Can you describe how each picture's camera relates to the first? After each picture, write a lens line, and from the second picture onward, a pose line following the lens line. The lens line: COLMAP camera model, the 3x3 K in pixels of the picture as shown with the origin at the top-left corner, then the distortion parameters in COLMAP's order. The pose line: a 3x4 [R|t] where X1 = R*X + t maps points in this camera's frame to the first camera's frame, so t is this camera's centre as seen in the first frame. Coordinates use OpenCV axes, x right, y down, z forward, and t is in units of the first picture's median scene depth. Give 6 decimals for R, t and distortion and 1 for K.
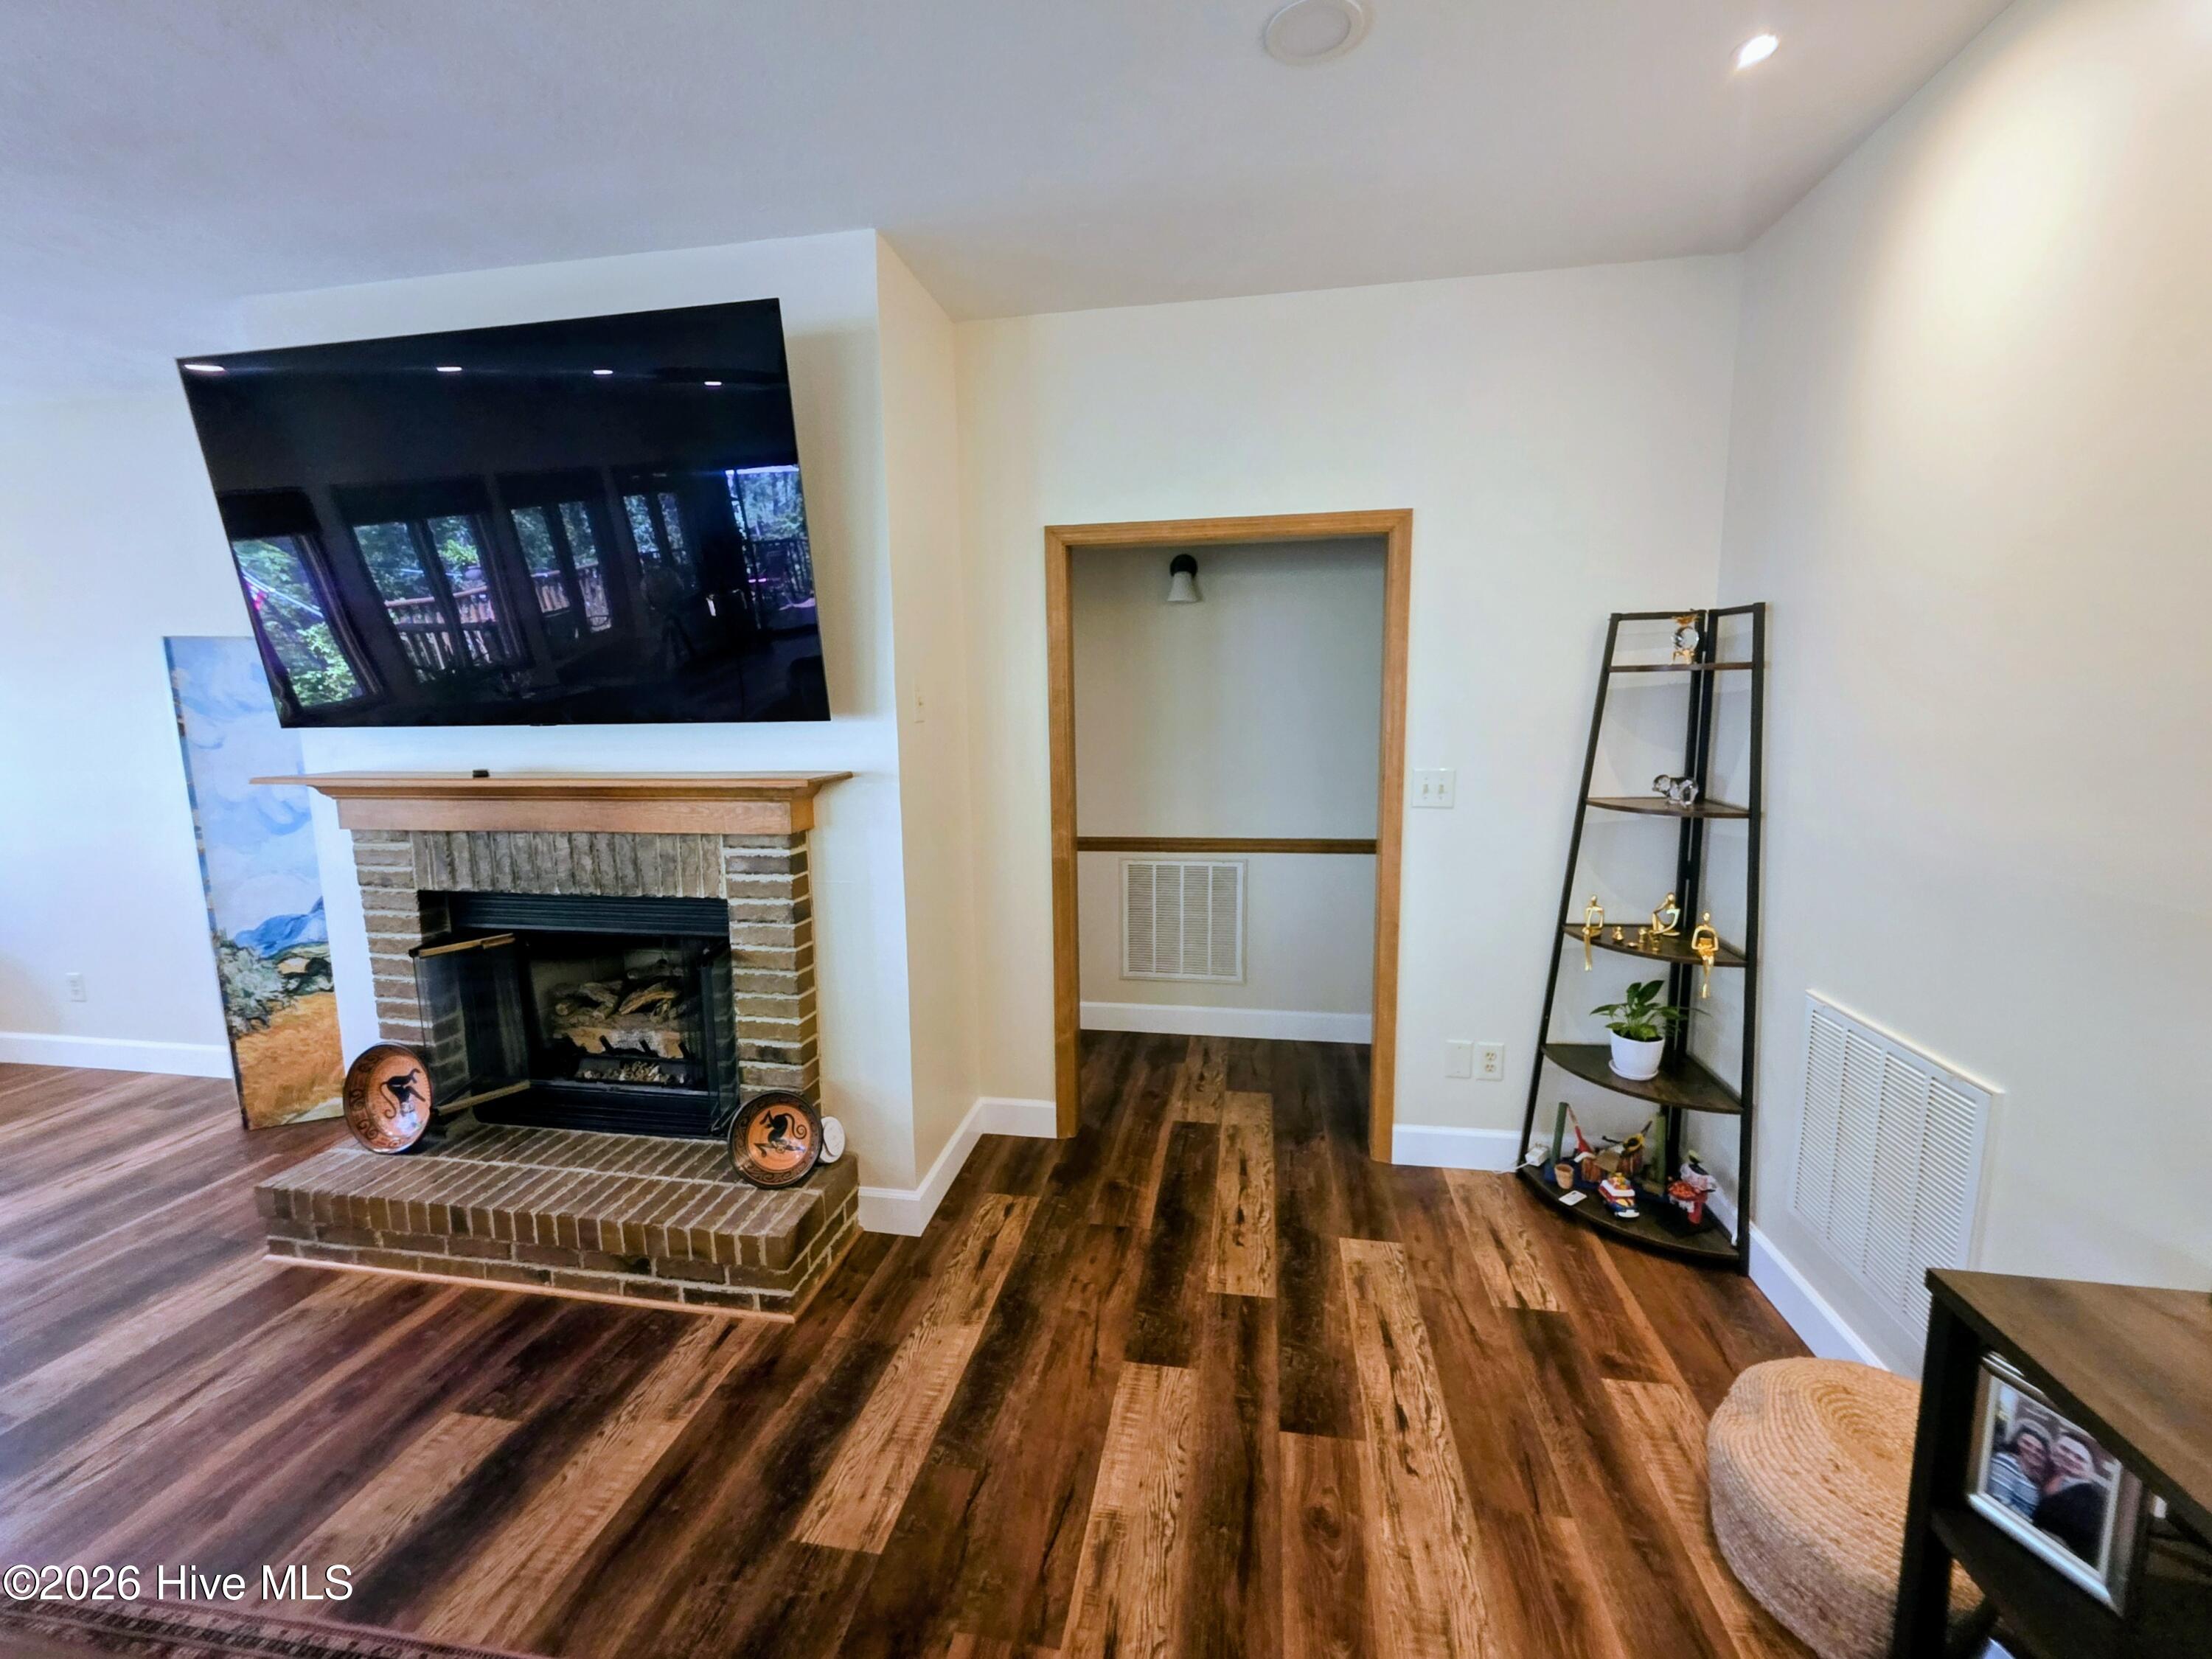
lens RADIAL K [[909.3, 0, 1101.9], [0, 909.3, 815.8], [0, 0, 1]] dist [-0.000151, -0.000145]
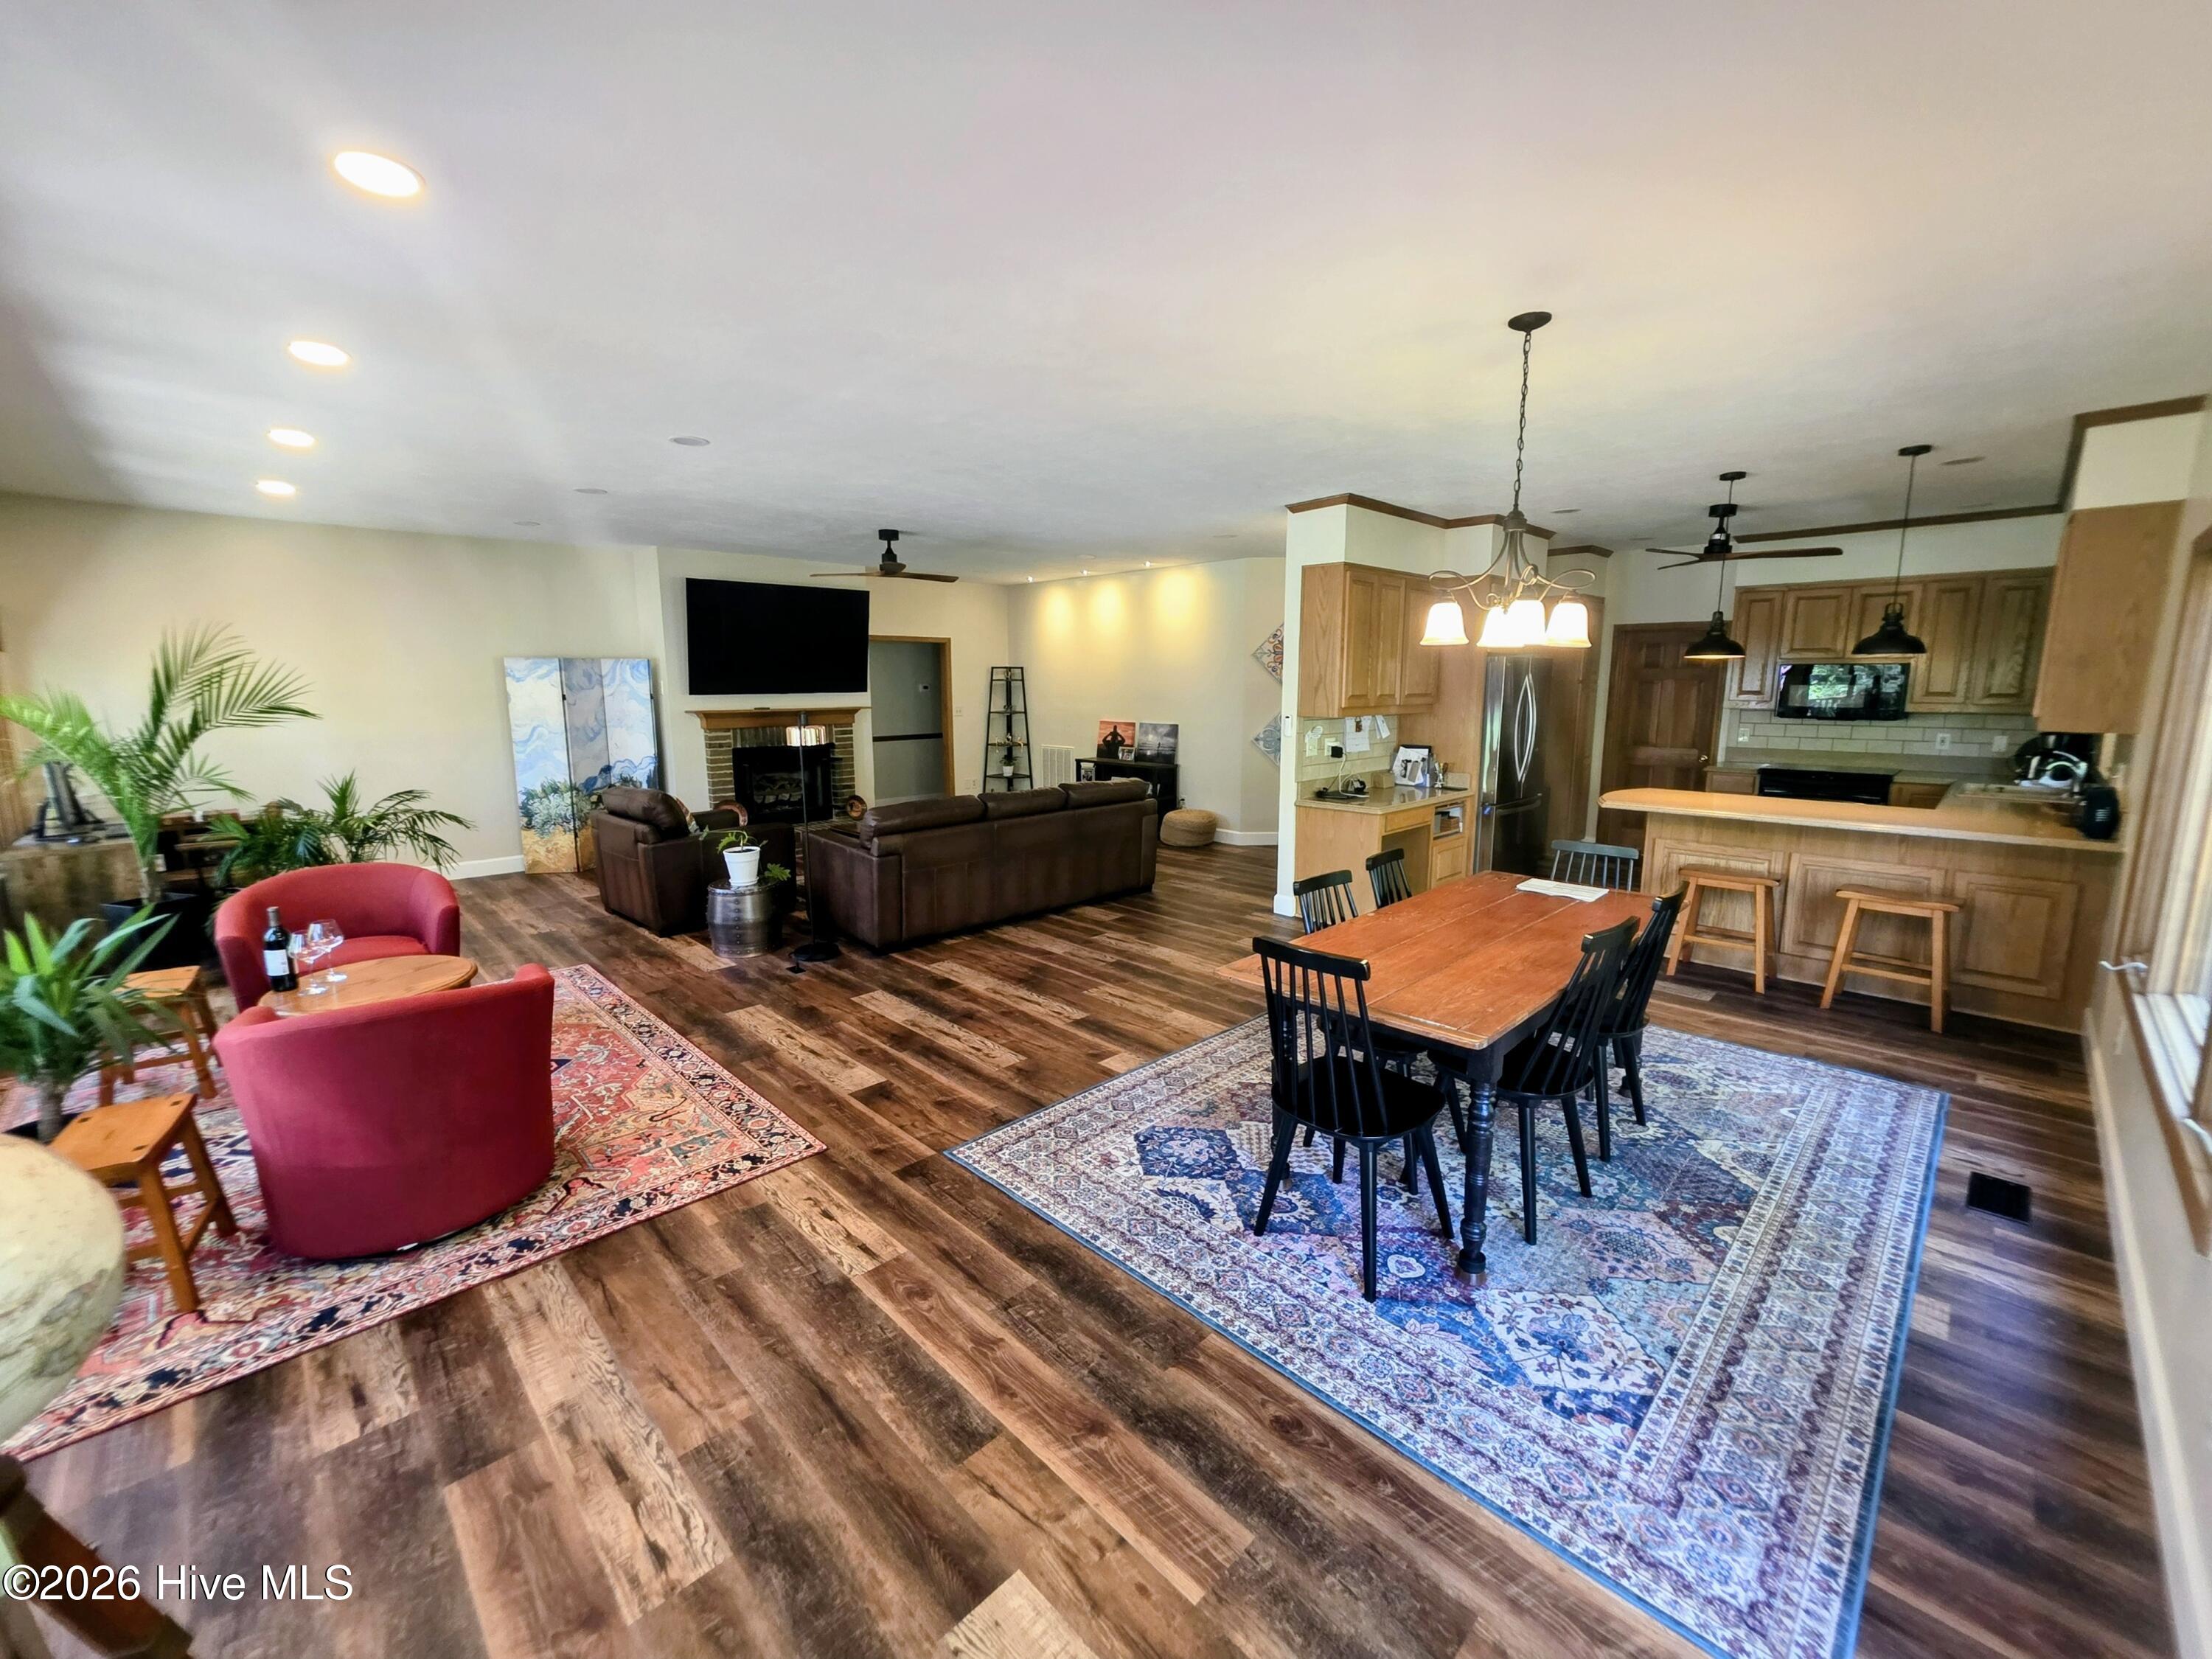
lens RADIAL K [[886.4, 0, 1113.3], [0, 886.4, 823.3], [0, 0, 1]] dist [0.001582, 0.000454]
pose [[0.575609, -0.118601, 0.809079, -2.539777], [0.102871, 0.992068, 0.072239, 0.258088], [-0.811229, 0.041649, 0.583244, -1.828872]]
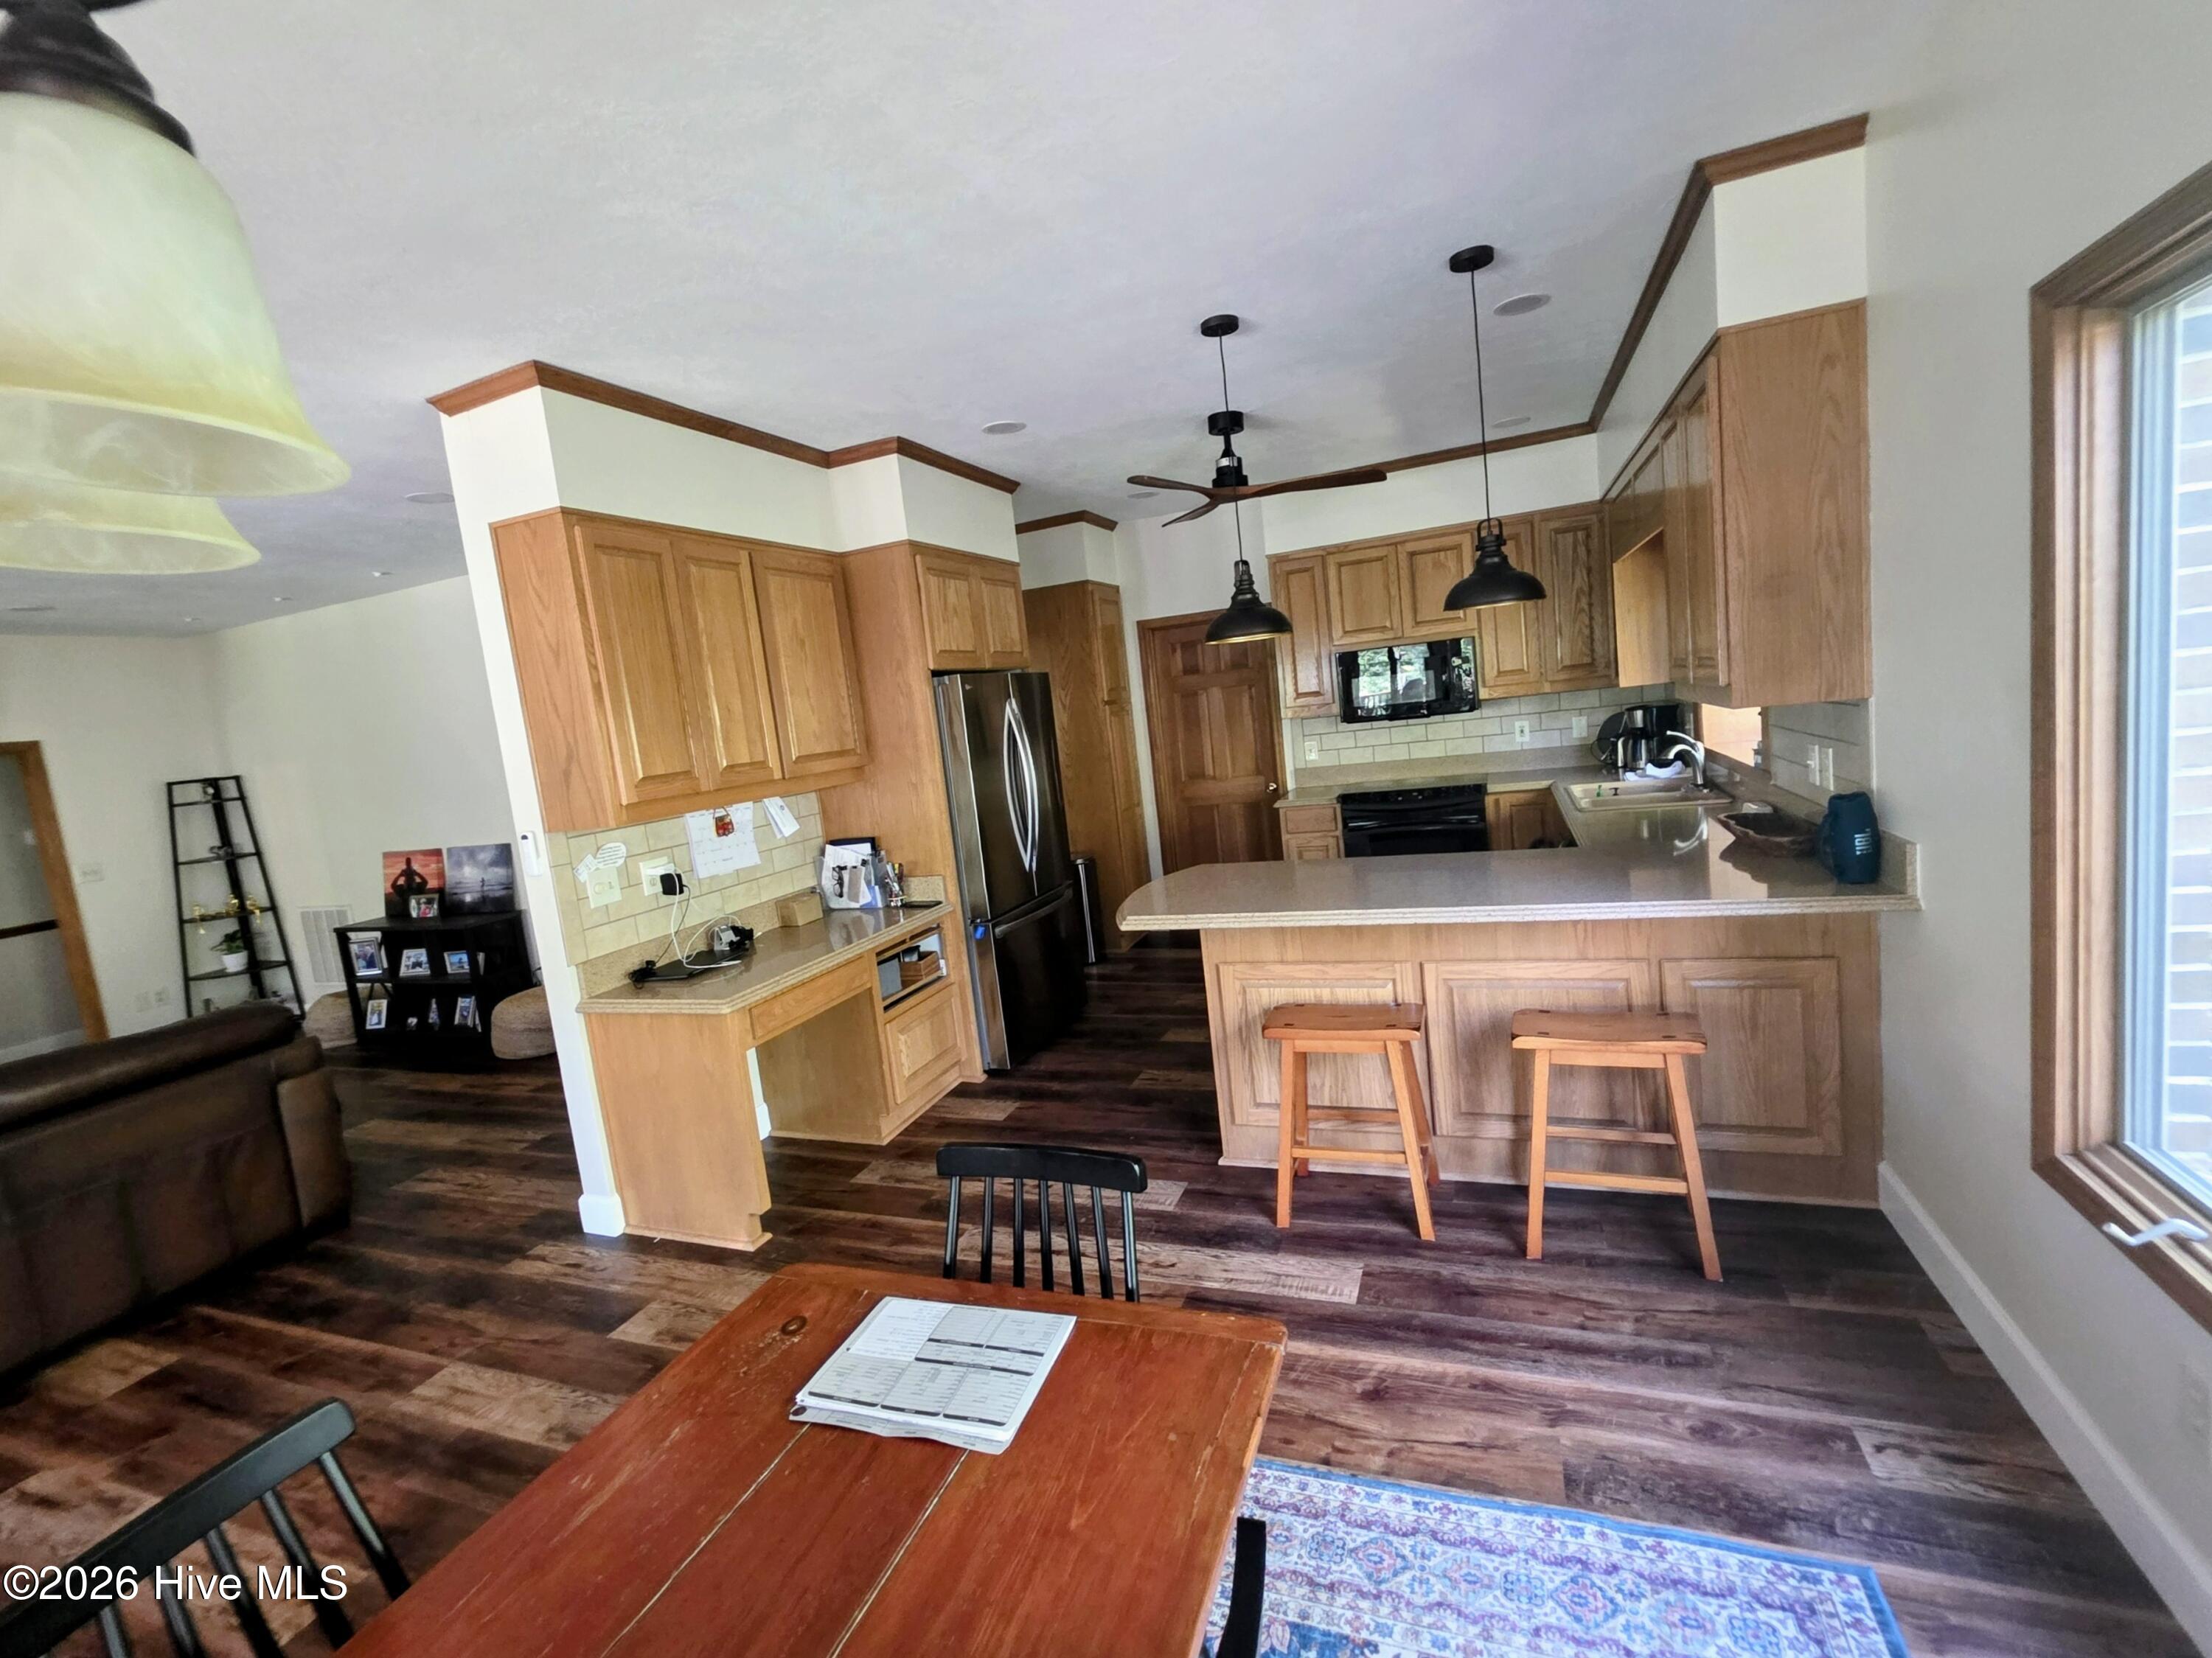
lens RADIAL K [[958.5, 0, 1114.5], [0, 958.5, 821.4], [0, 0, 1]] dist [0.000815, 0.000318]
pose [[0.189523, -0.125721, 0.973794, -1.393291], [0.238555, 0.967948, 0.078538, 0.260536], [-0.952456, 0.217419, 0.213439, -1.825193]]
